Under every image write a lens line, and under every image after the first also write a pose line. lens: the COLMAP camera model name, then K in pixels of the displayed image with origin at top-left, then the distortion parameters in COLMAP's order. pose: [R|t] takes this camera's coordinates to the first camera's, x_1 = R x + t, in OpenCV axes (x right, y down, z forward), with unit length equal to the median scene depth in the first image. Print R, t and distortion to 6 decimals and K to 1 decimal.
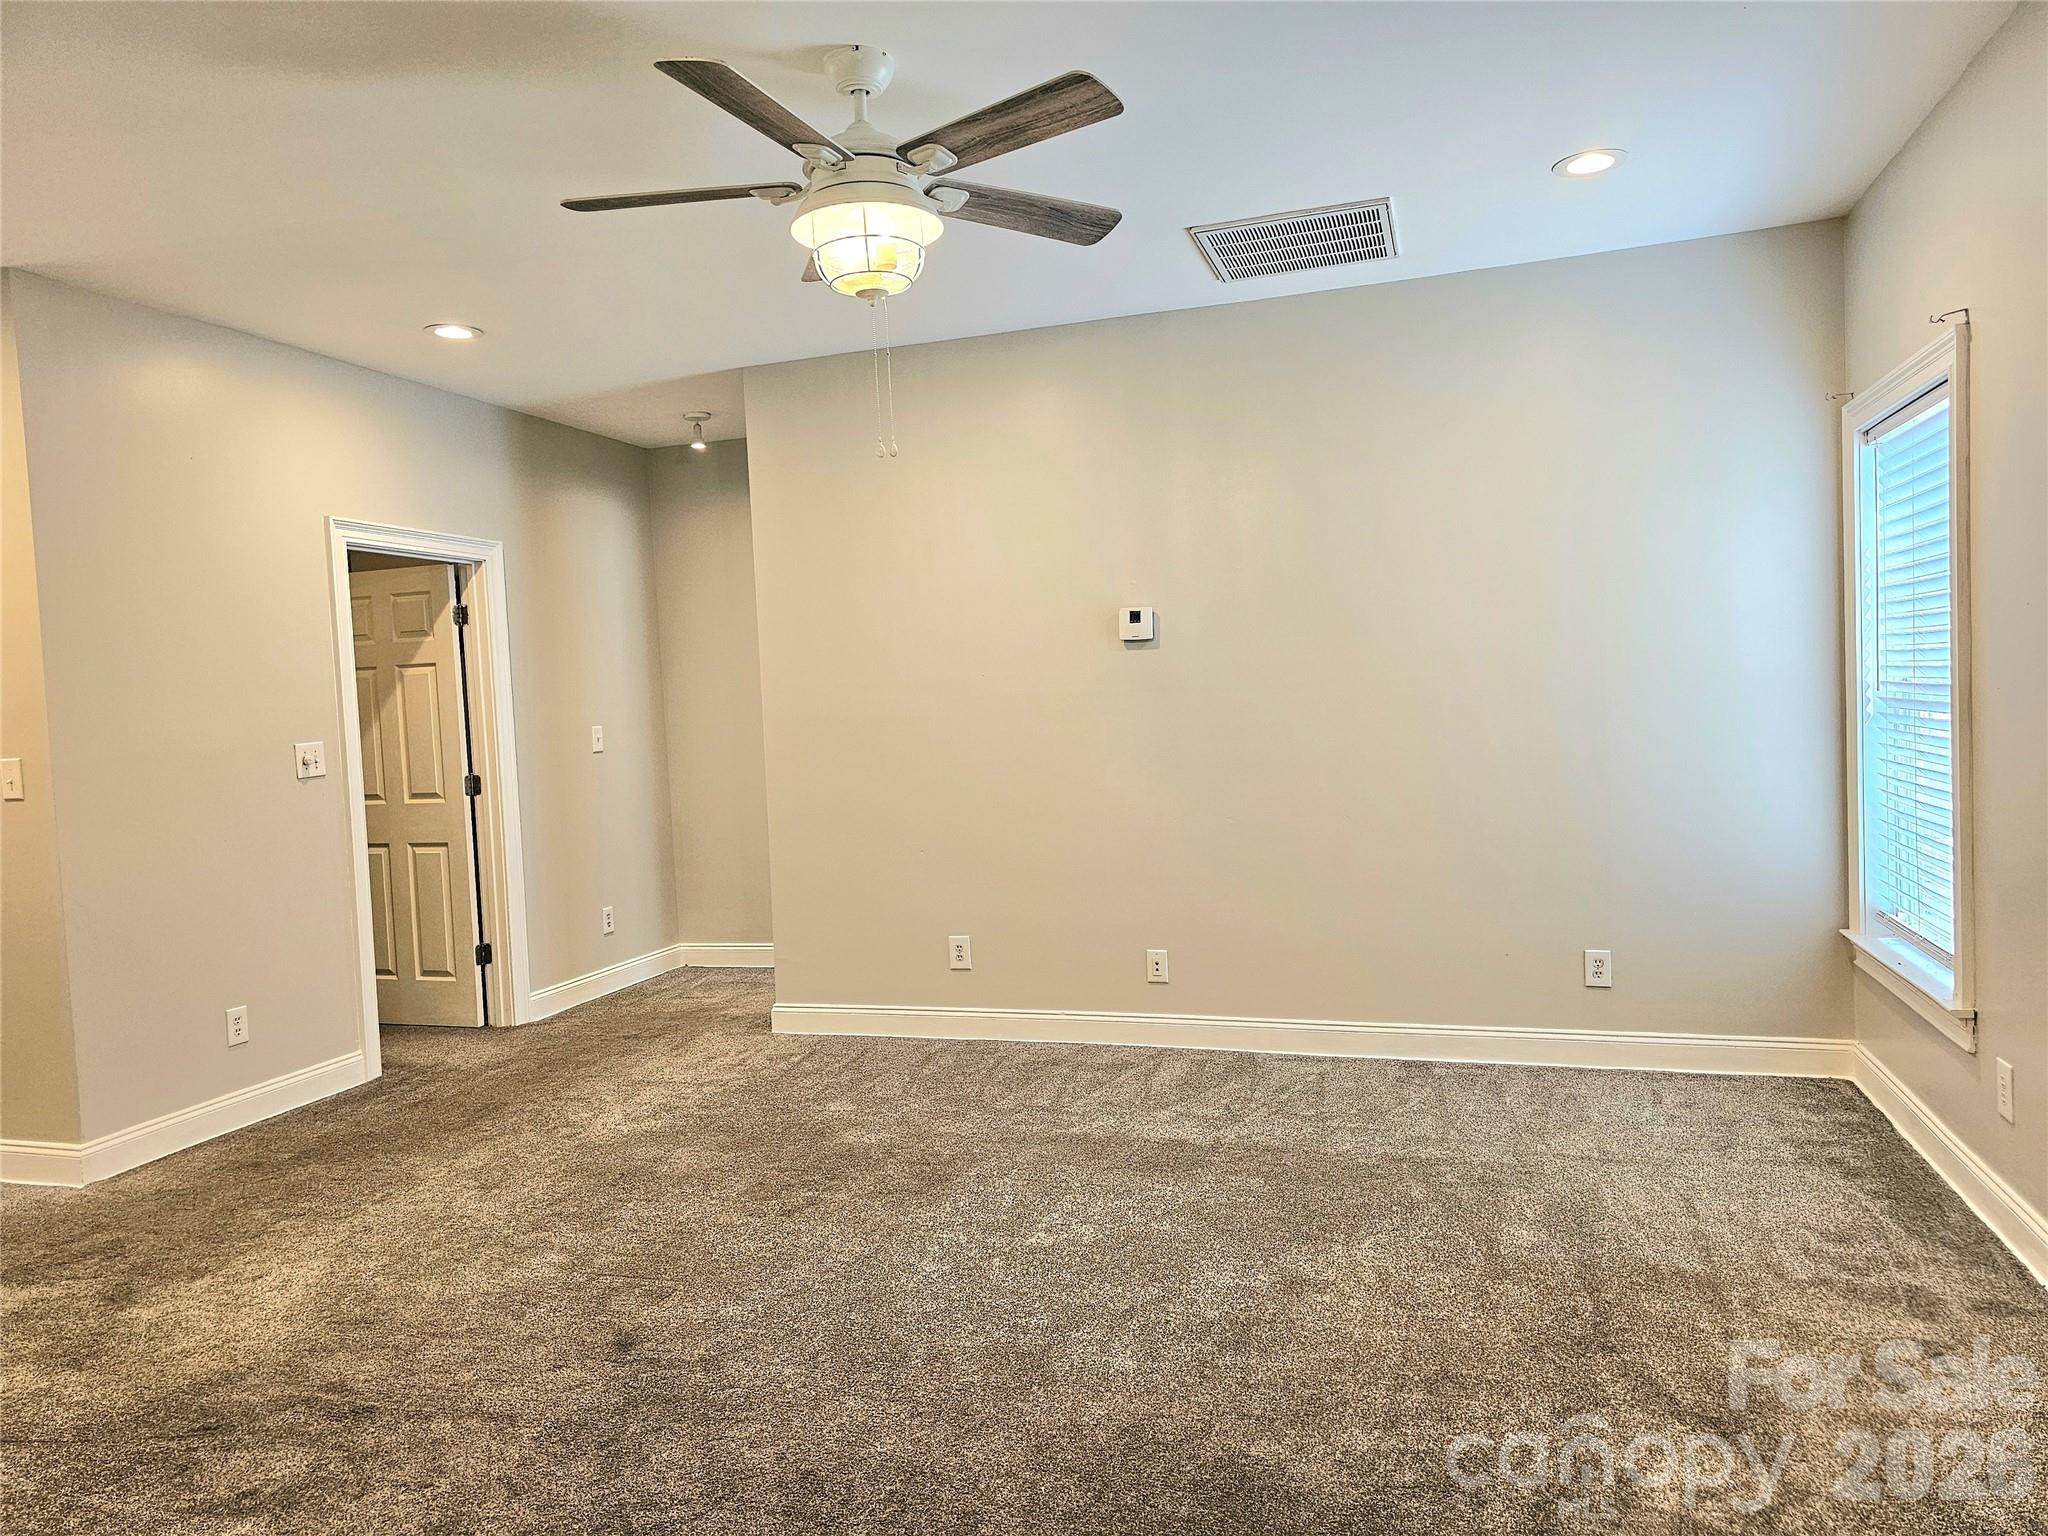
lens RADIAL K [[1379.9, 0, 1024.2], [0, 1379.9, 760.3], [0, 0, 1]] dist [0.057243, -0.037151]
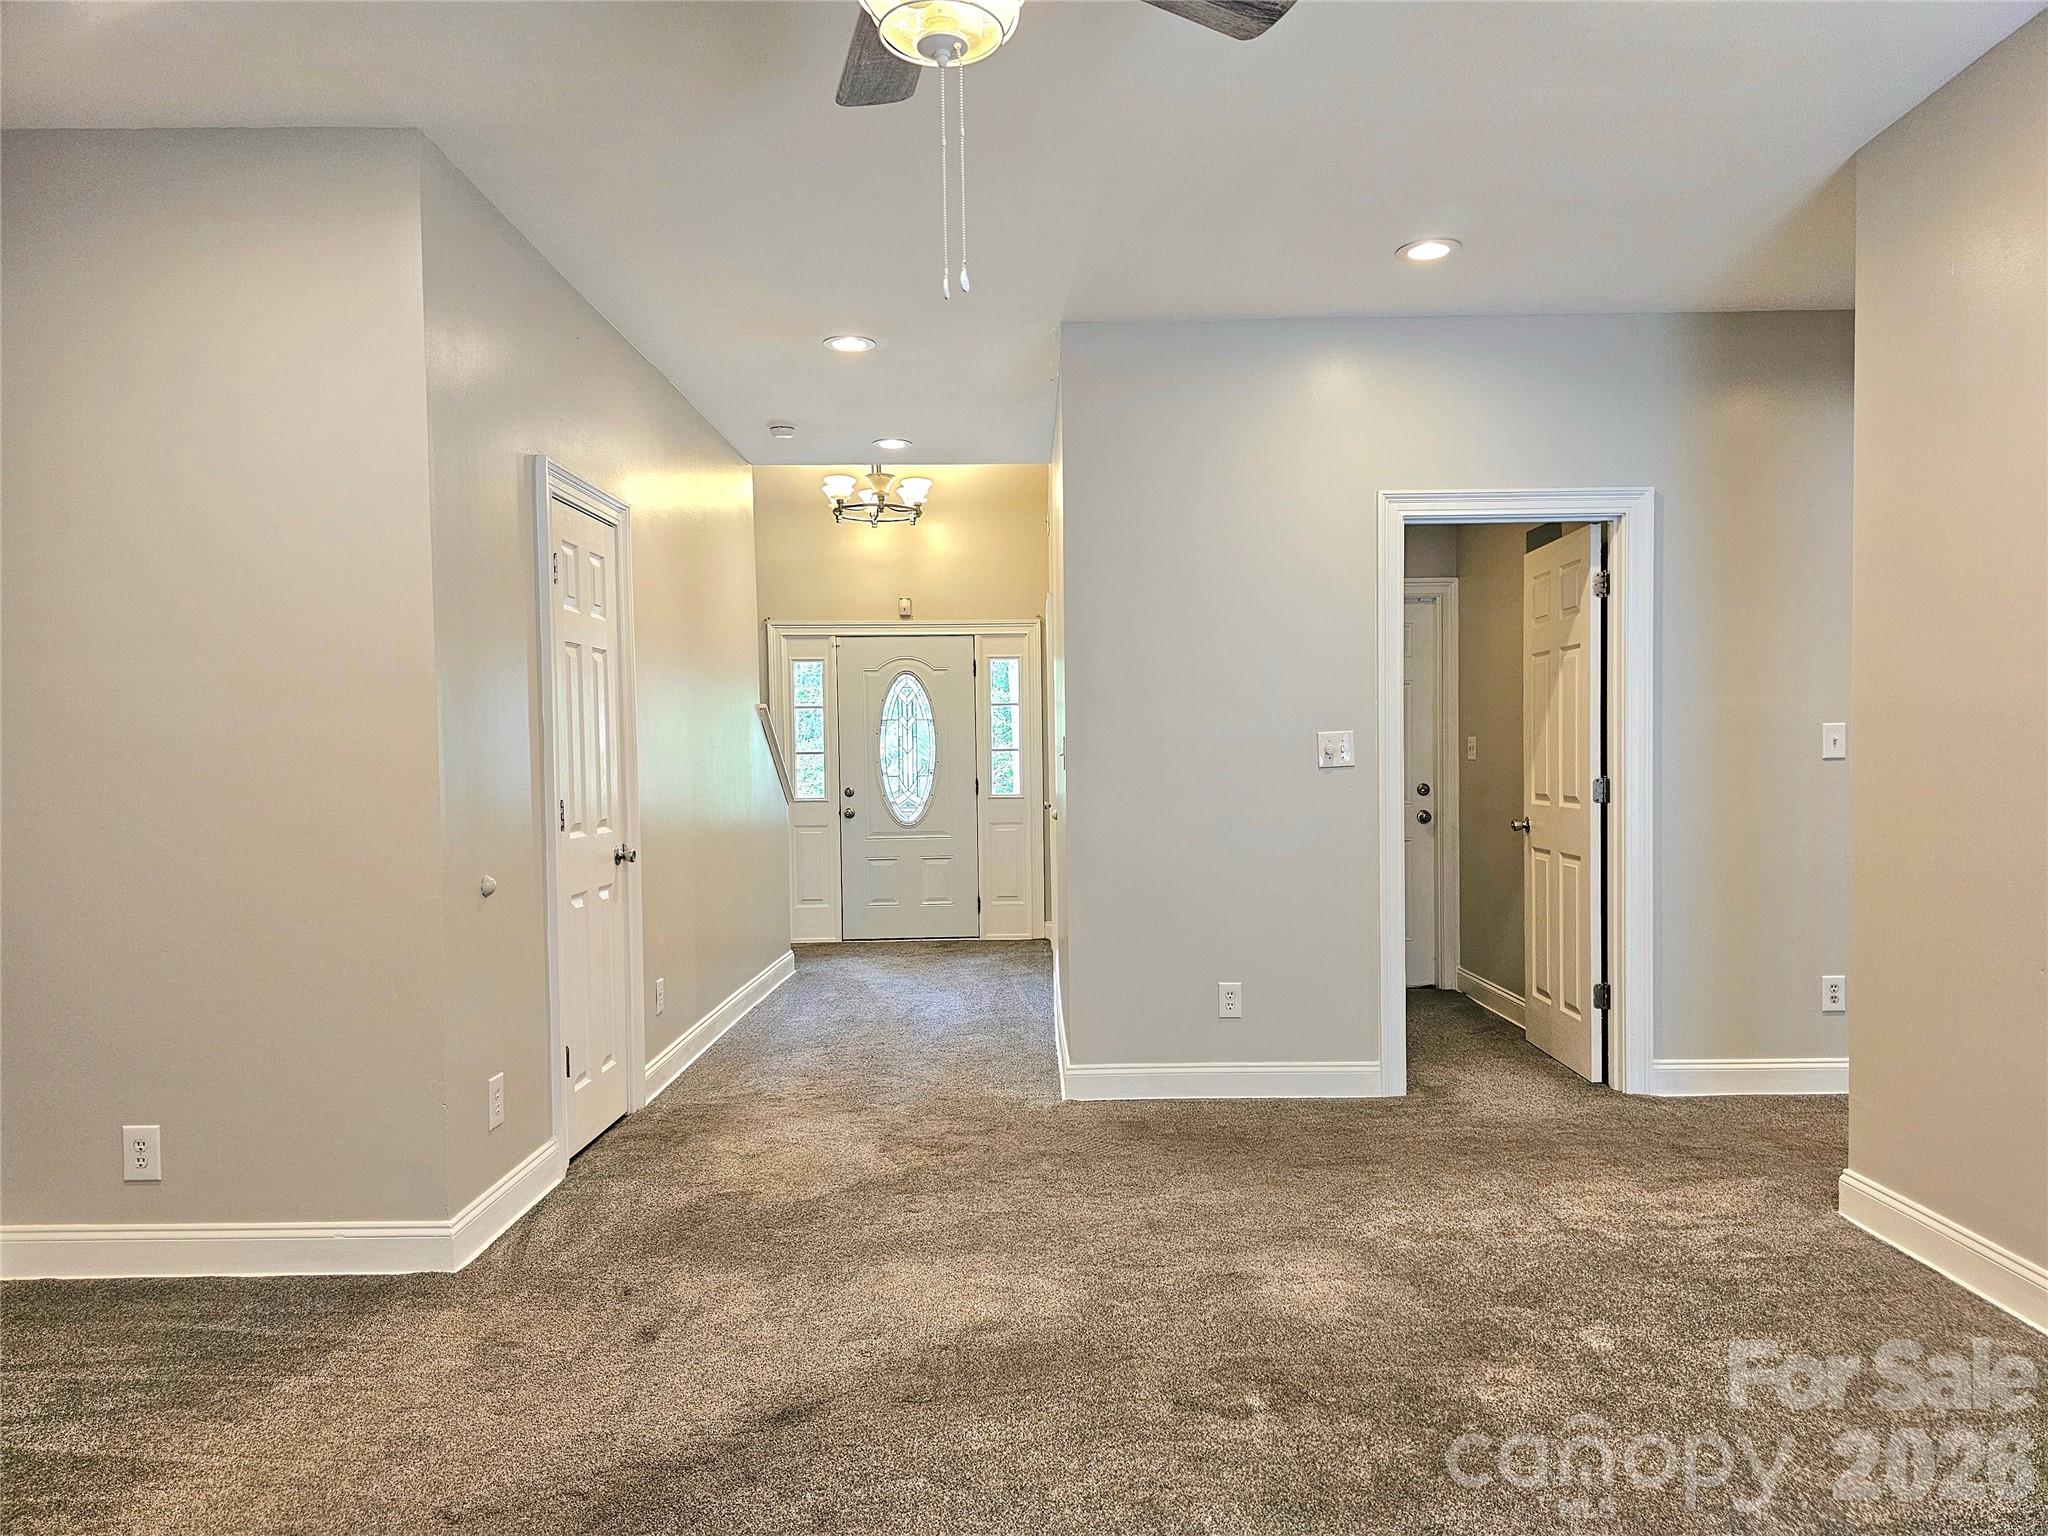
lens RADIAL K [[1379.9, 0, 1030.1], [0, 1379.9, 778.5], [0, 0, 1]] dist [0.057243, -0.037151]
pose [[0.314534, 0.062294, -0.947200, 0.321194], [-0.044207, 0.997723, 0.050937, -0.018804], [0.948216, 0.025851, 0.316572, 0.480988]]
